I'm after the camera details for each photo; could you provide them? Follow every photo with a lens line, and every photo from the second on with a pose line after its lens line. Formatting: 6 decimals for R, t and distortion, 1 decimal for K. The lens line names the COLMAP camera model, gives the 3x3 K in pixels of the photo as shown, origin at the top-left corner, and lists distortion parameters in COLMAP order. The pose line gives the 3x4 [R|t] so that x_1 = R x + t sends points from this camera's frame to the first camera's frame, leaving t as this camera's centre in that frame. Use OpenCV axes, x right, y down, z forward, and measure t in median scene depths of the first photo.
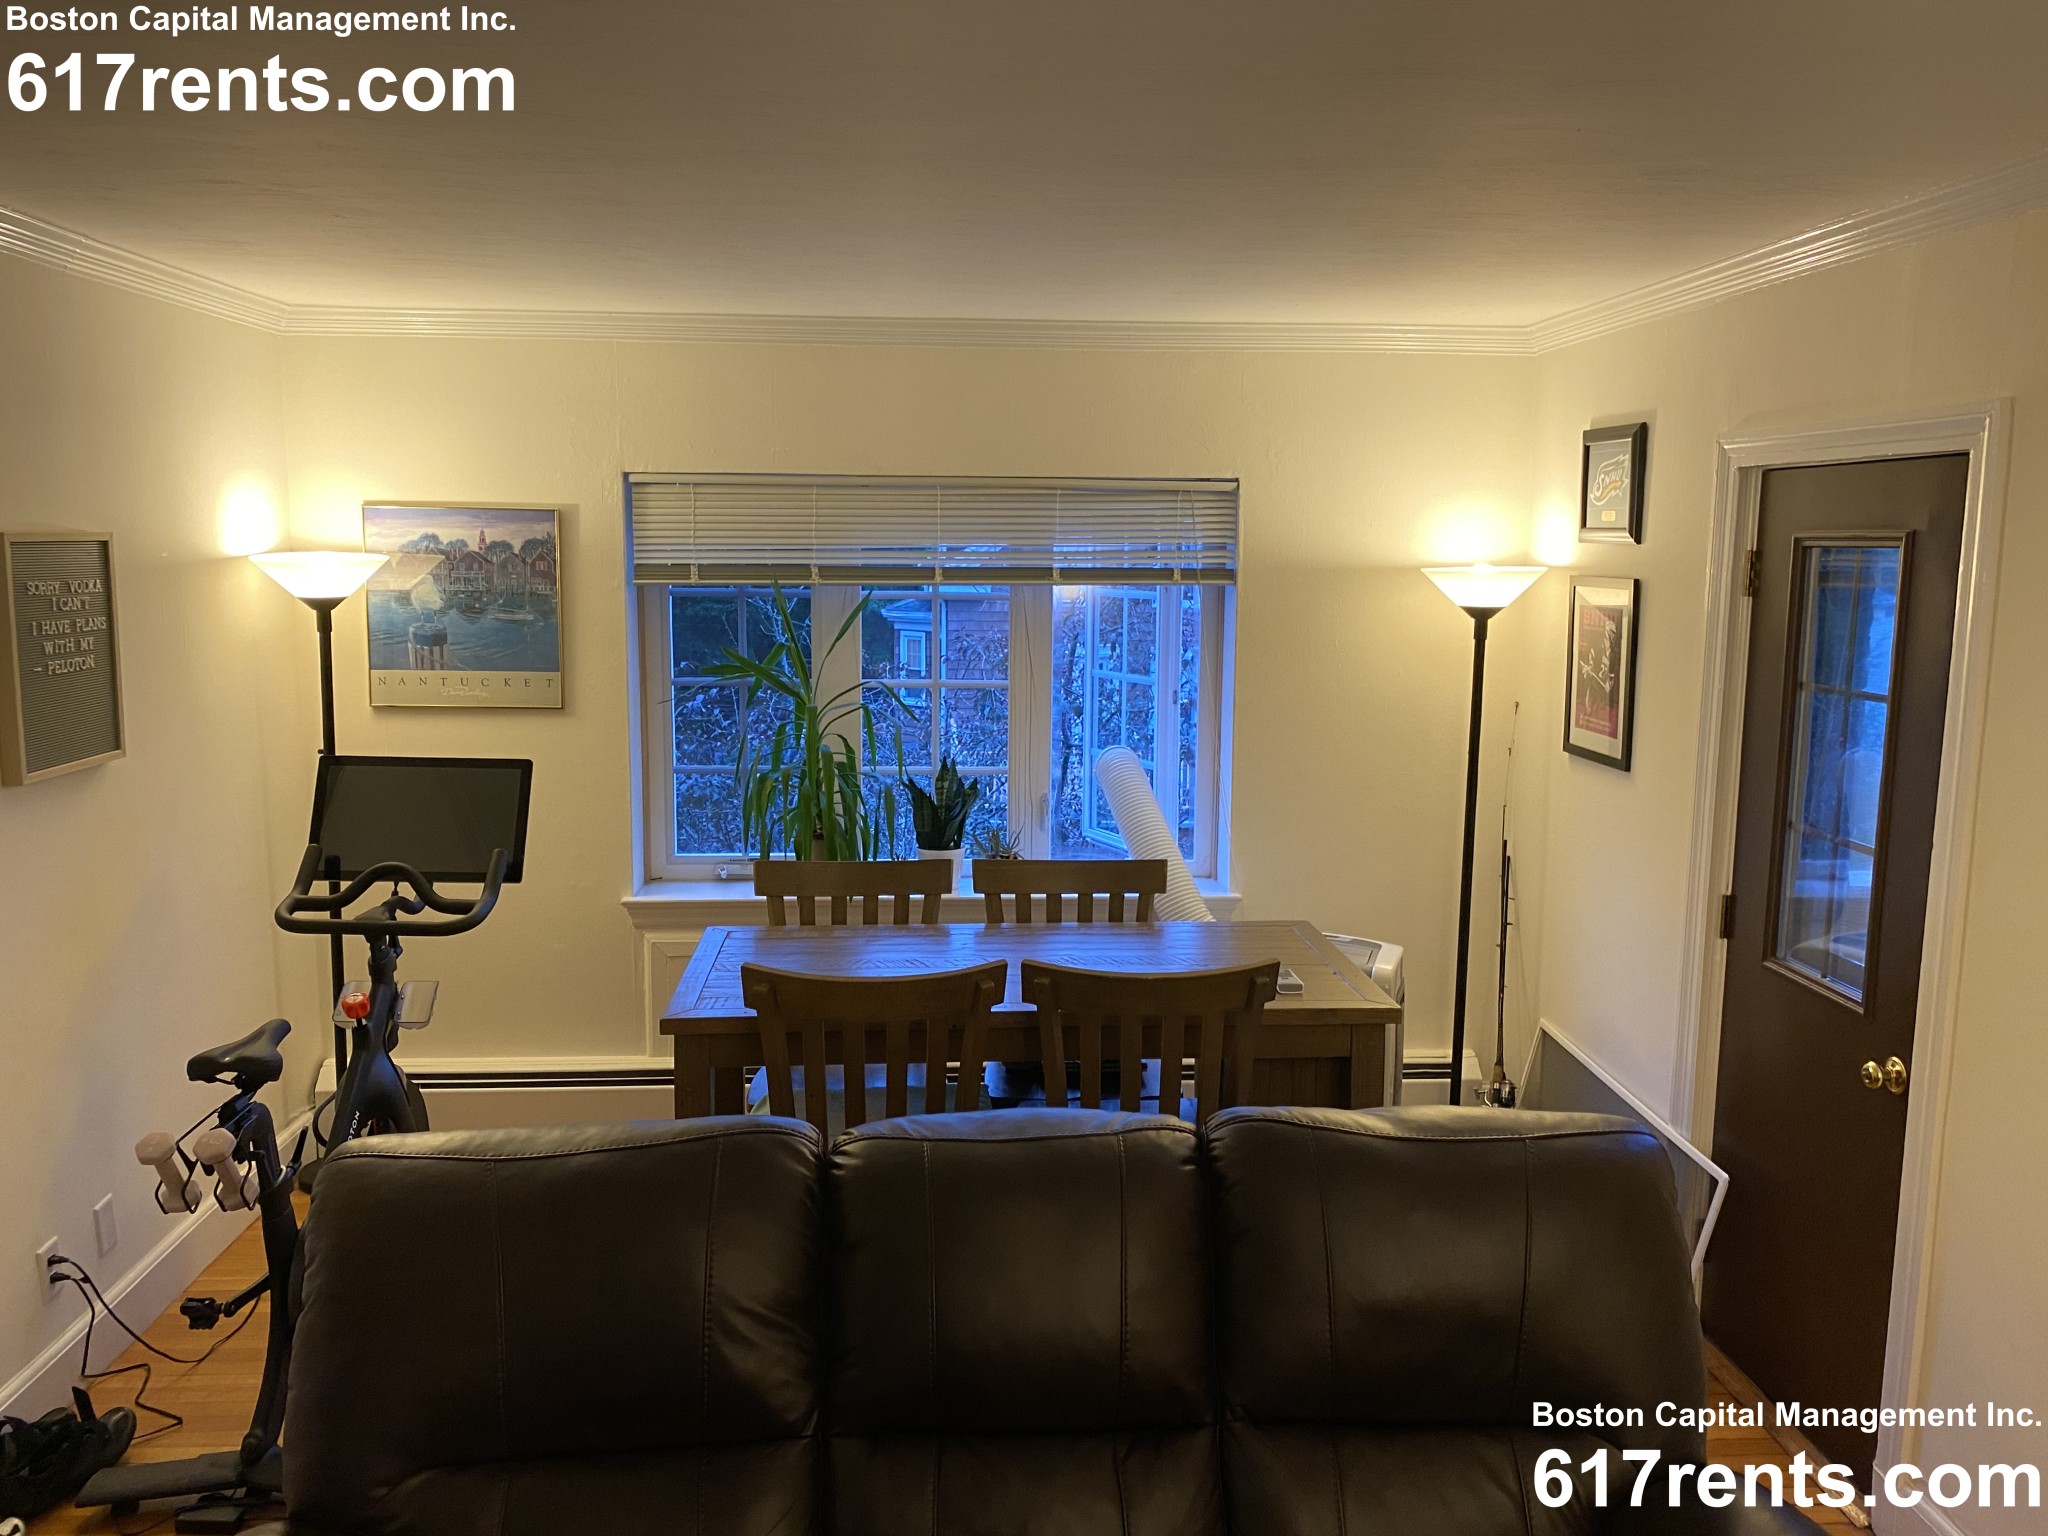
lens RADIAL K [[1541.1, 0, 1031.2], [0, 1541.1, 763.6], [0, 0, 1]] dist [0.046000, -0.035647]
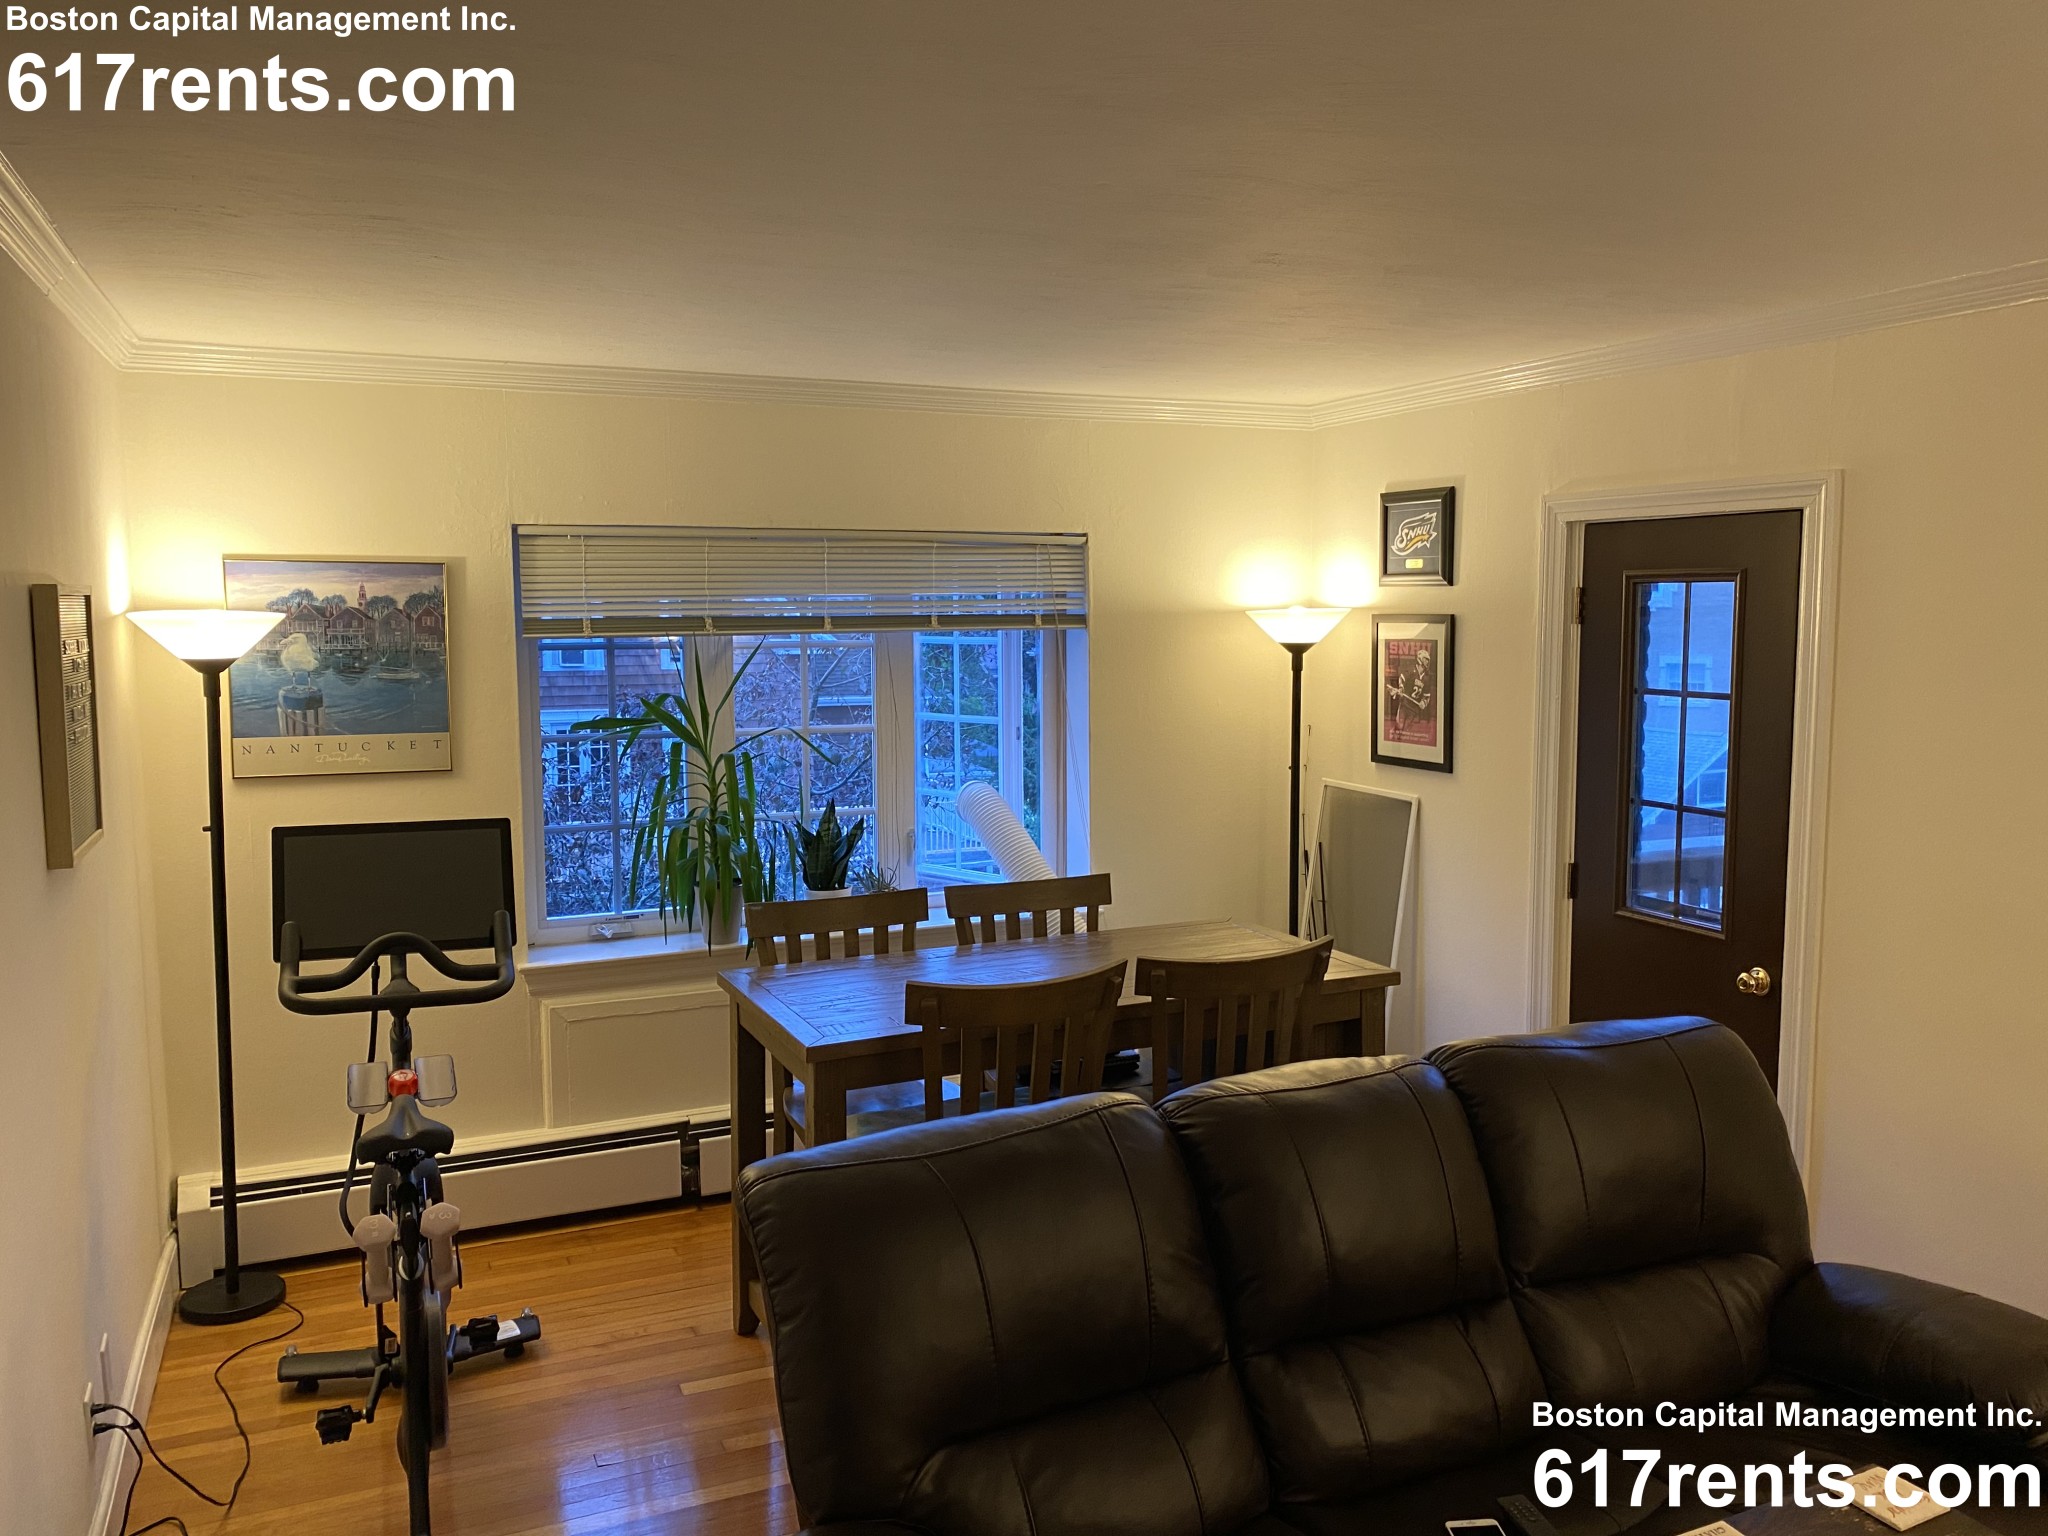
lens RADIAL K [[1541.1, 0, 1031.2], [0, 1541.1, 763.6], [0, 0, 1]] dist [0.046000, -0.035647]
pose [[0.936989, -0.049743, 0.345798, -0.304436], [0.063592, 0.997560, -0.028813, 0.010464], [-0.343521, 0.048988, 0.937866, -0.017043]]
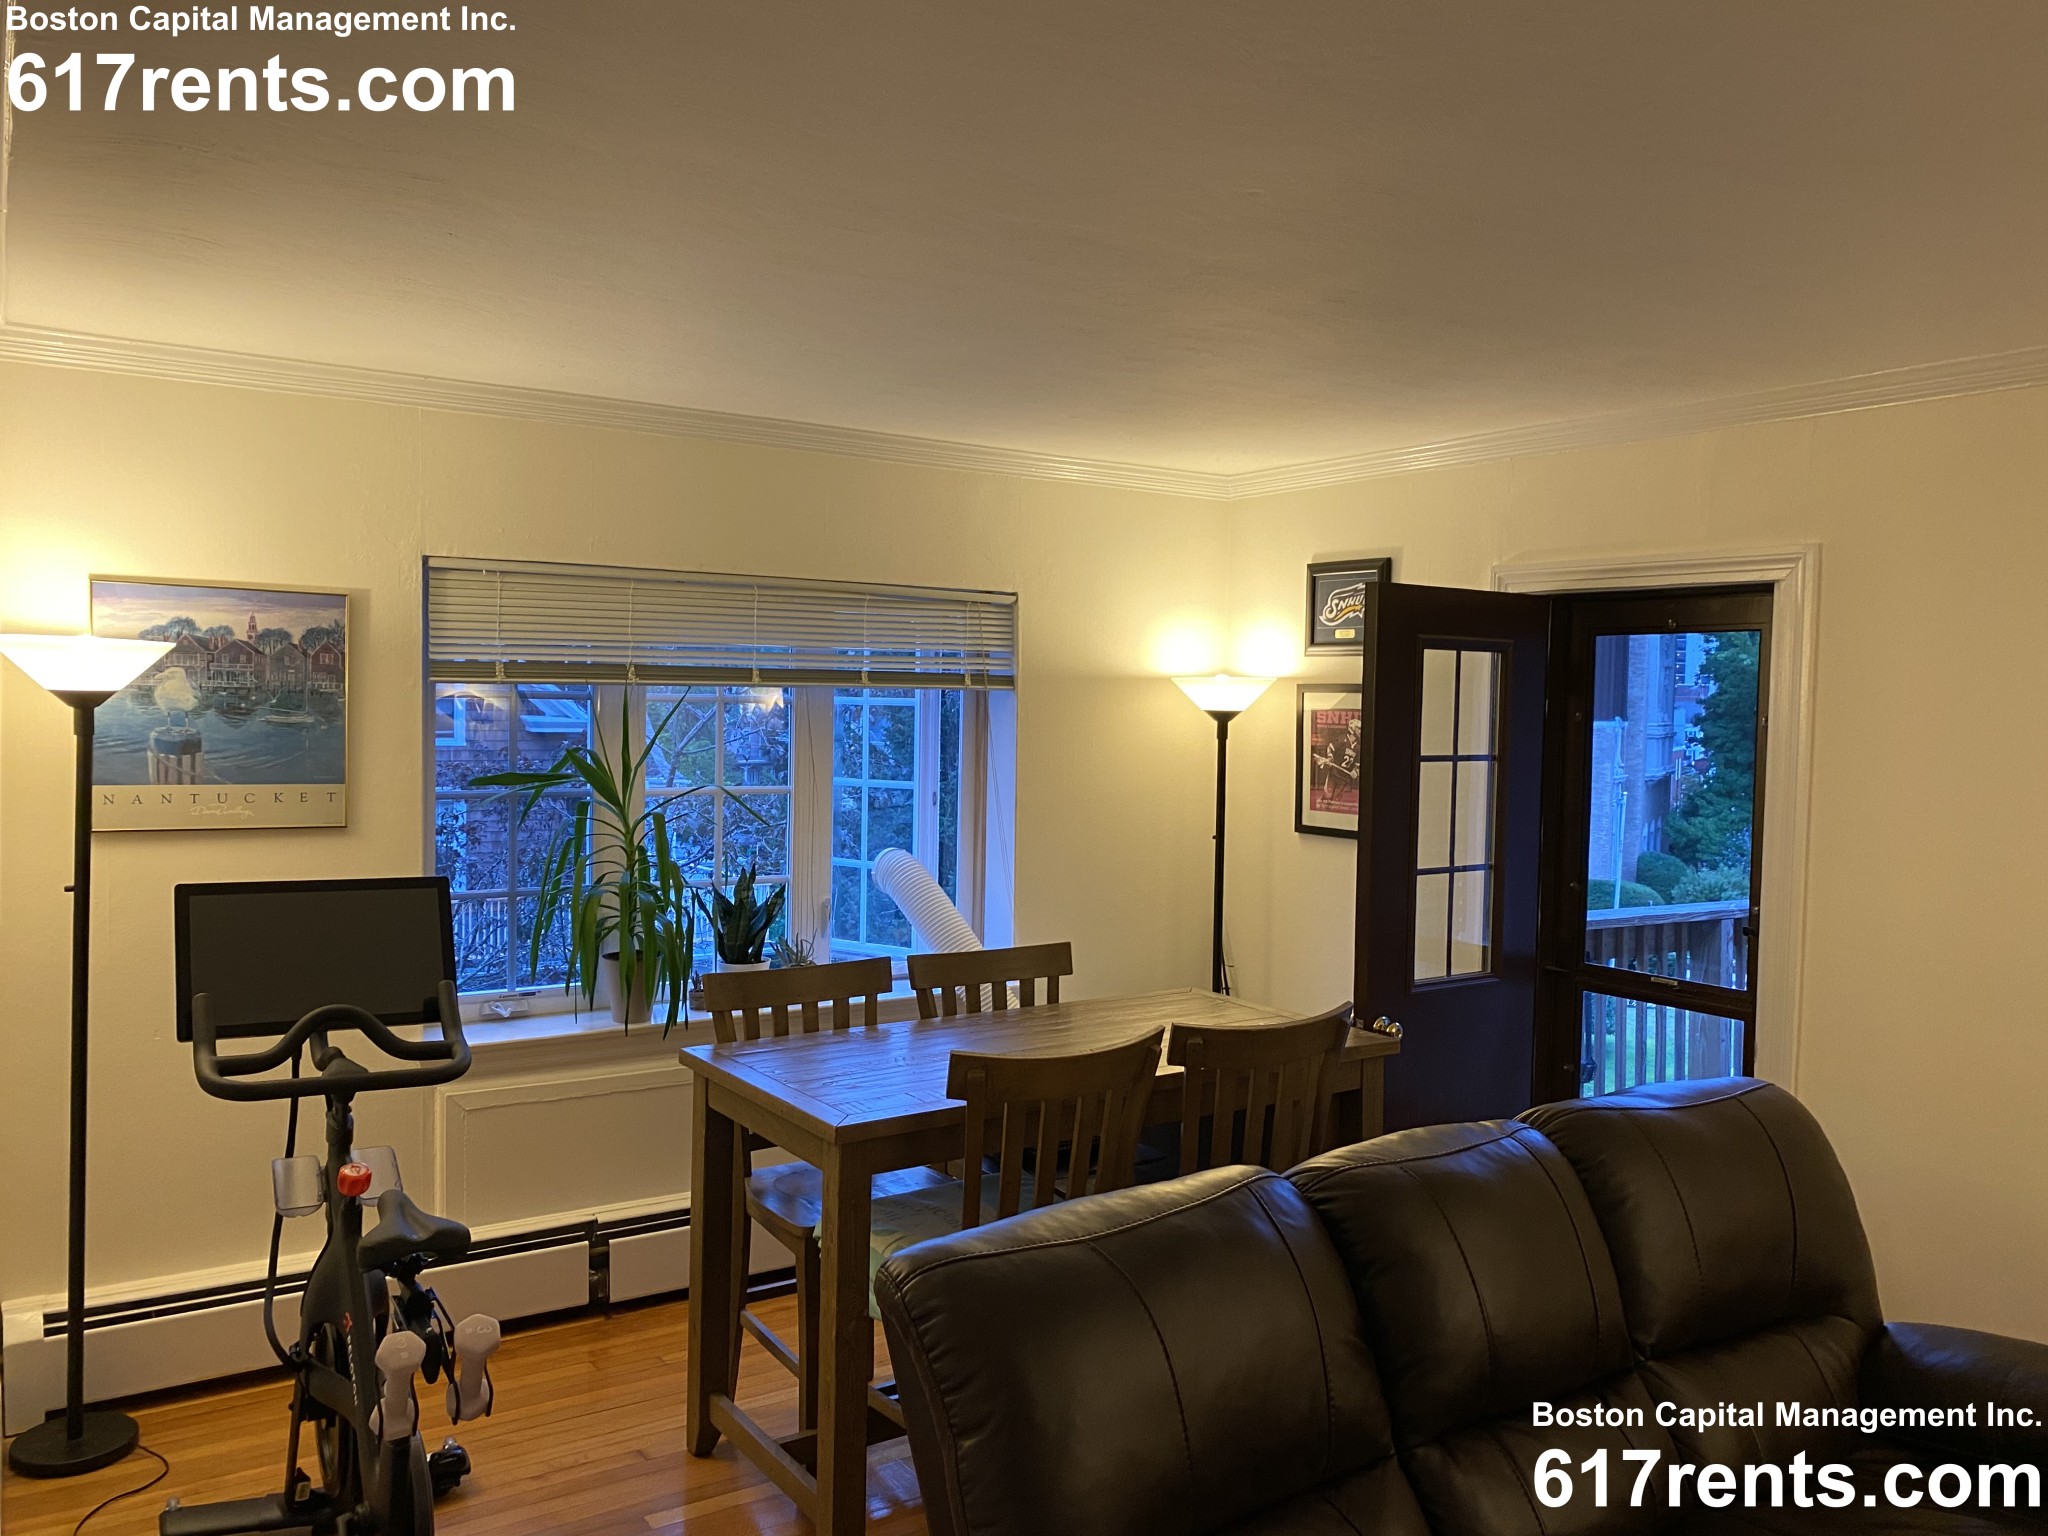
lens RADIAL K [[1543.1, 0, 1027.4], [0, 1543.1, 774.5], [0, 0, 1]] dist [0.040503, -0.031678]
pose [[0.868932, -0.017592, 0.494619, -0.406632], [0.059374, 0.995856, -0.068887, 0.016721], [-0.491358, 0.089225, 0.866376, 0.079765]]
